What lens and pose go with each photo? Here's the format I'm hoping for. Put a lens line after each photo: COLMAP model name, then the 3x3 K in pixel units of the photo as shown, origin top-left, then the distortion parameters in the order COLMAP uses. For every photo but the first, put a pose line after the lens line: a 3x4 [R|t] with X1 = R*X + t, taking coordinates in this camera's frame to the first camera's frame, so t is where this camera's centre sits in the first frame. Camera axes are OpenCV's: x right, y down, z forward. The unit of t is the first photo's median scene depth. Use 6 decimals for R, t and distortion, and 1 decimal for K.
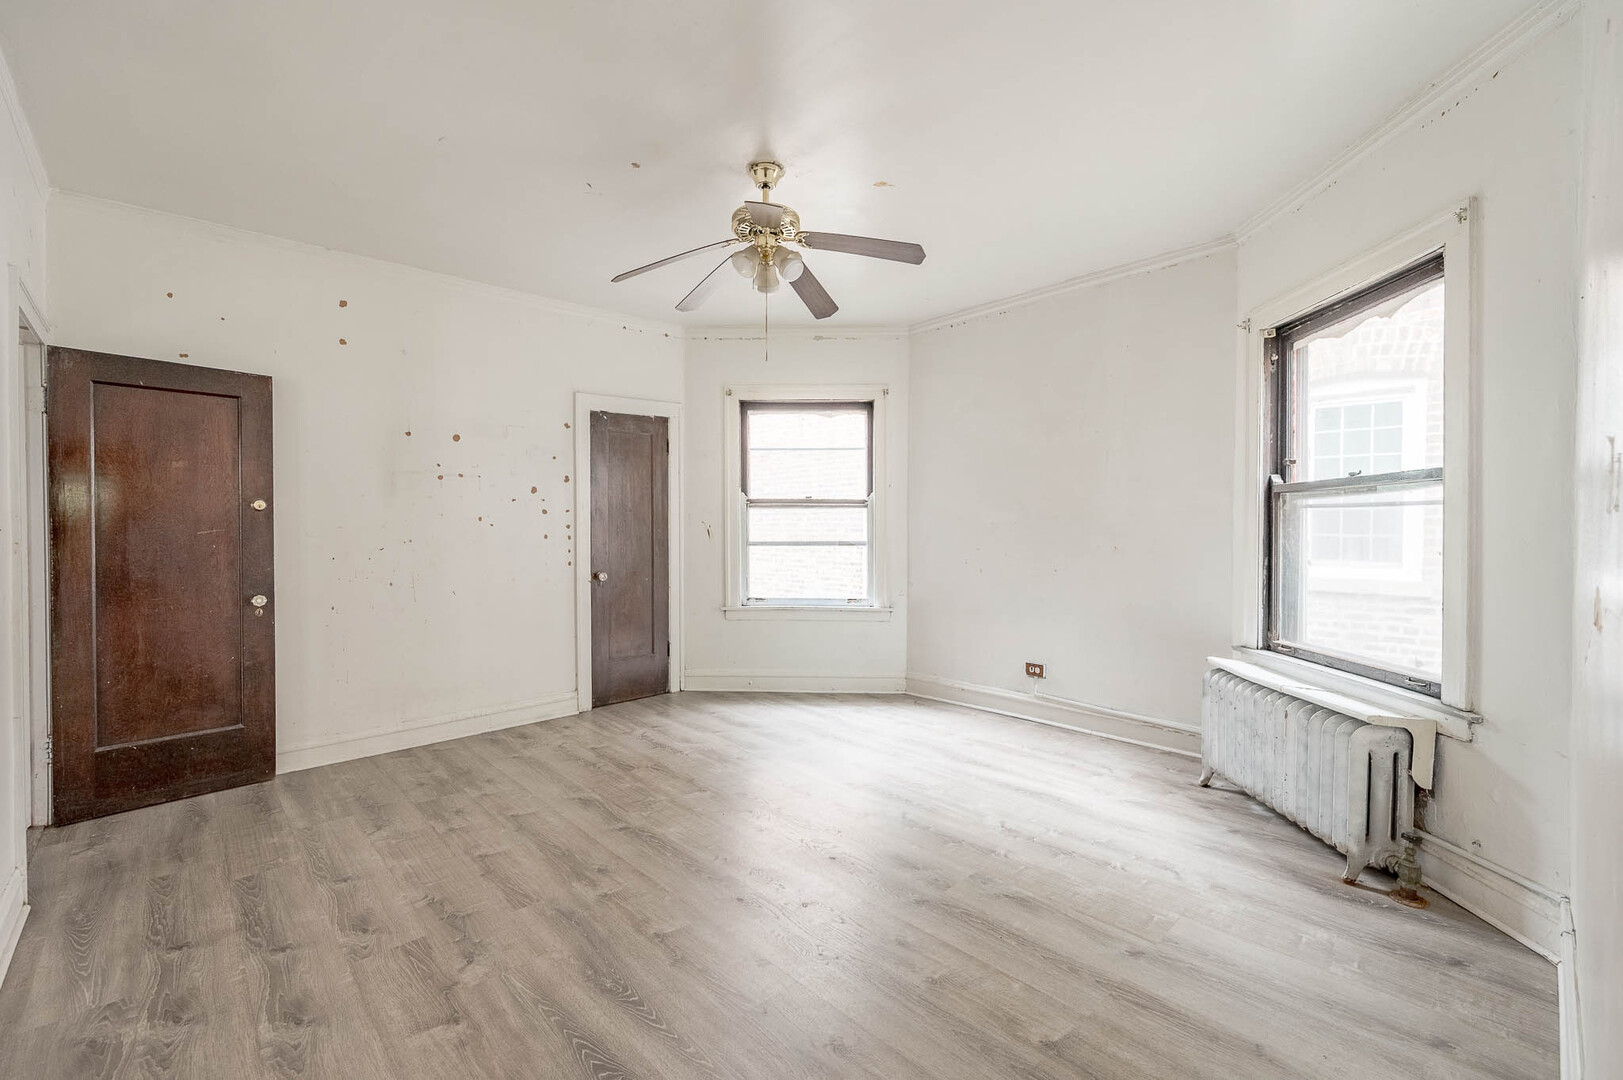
lens RADIAL K [[656.5, 0, 771.8], [0, 656.5, 533.9], [0, 0, 1]] dist [-0.001562, -0.000964]
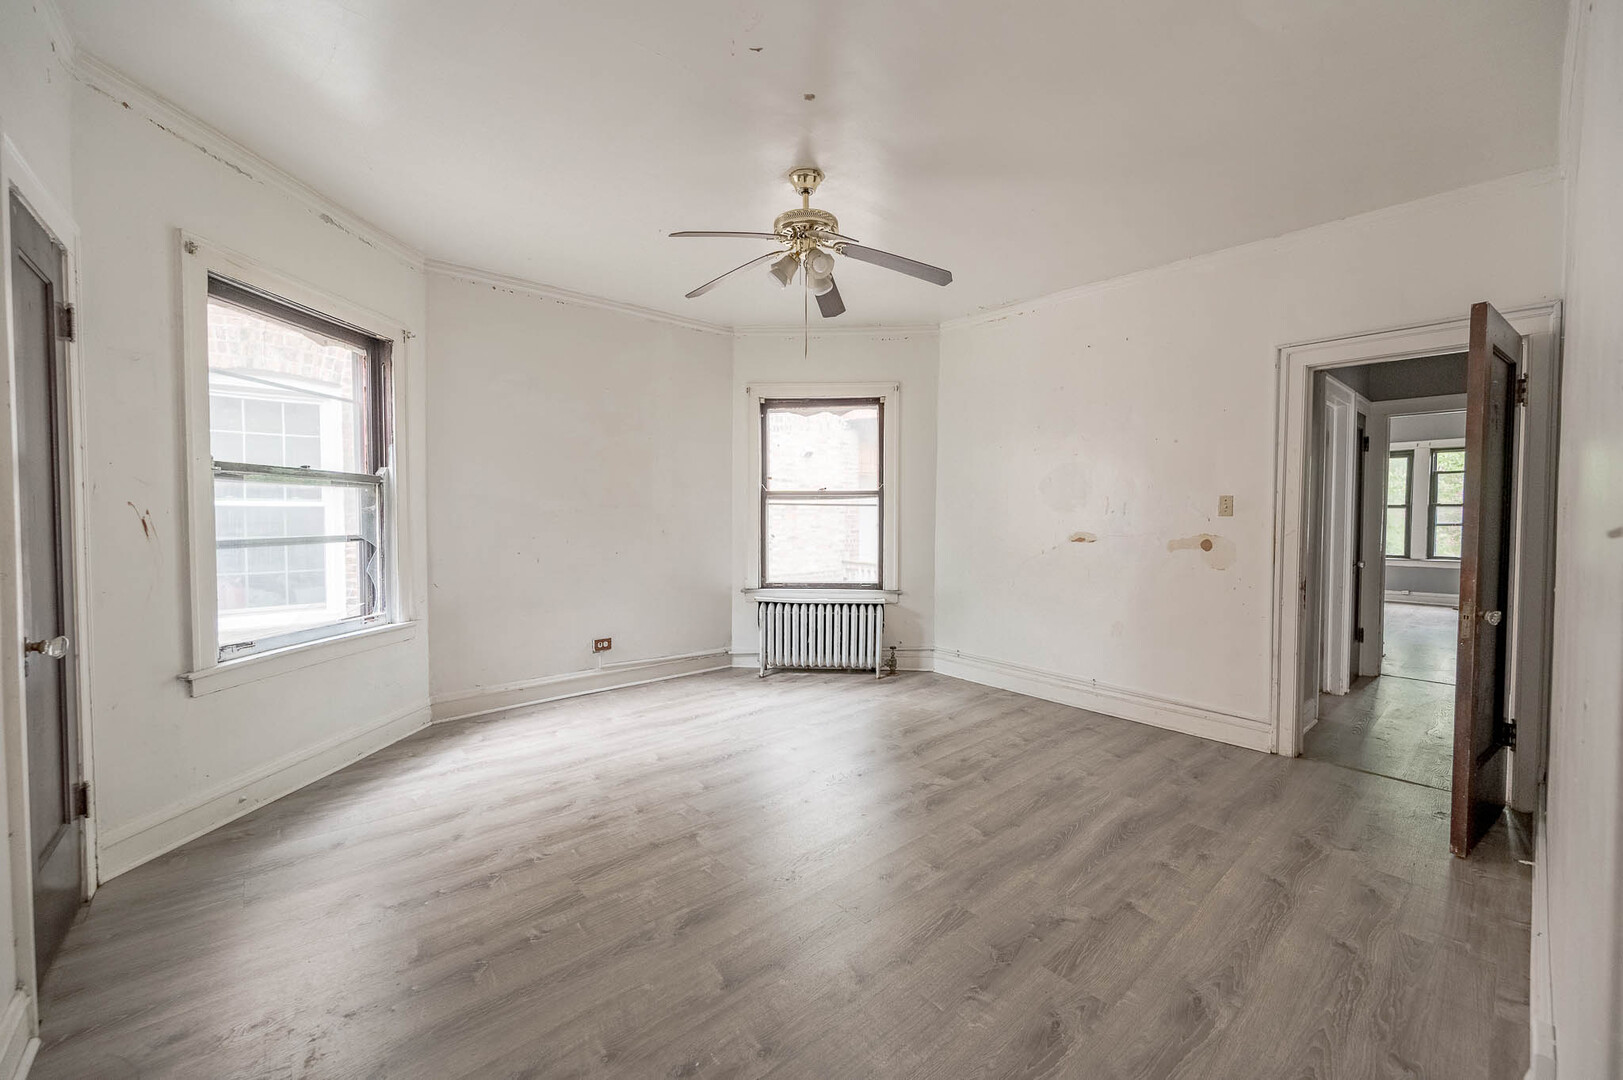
lens RADIAL K [[656.5, 0, 813.4], [0, 656.5, 532.4], [0, 0, 1]] dist [-0.001562, -0.000964]
pose [[0.012279, -0.025298, 0.999605, -0.814817], [0.006550, 0.999661, 0.025219, -0.007884], [-0.999903, 0.006237, 0.012440, 0.743101]]
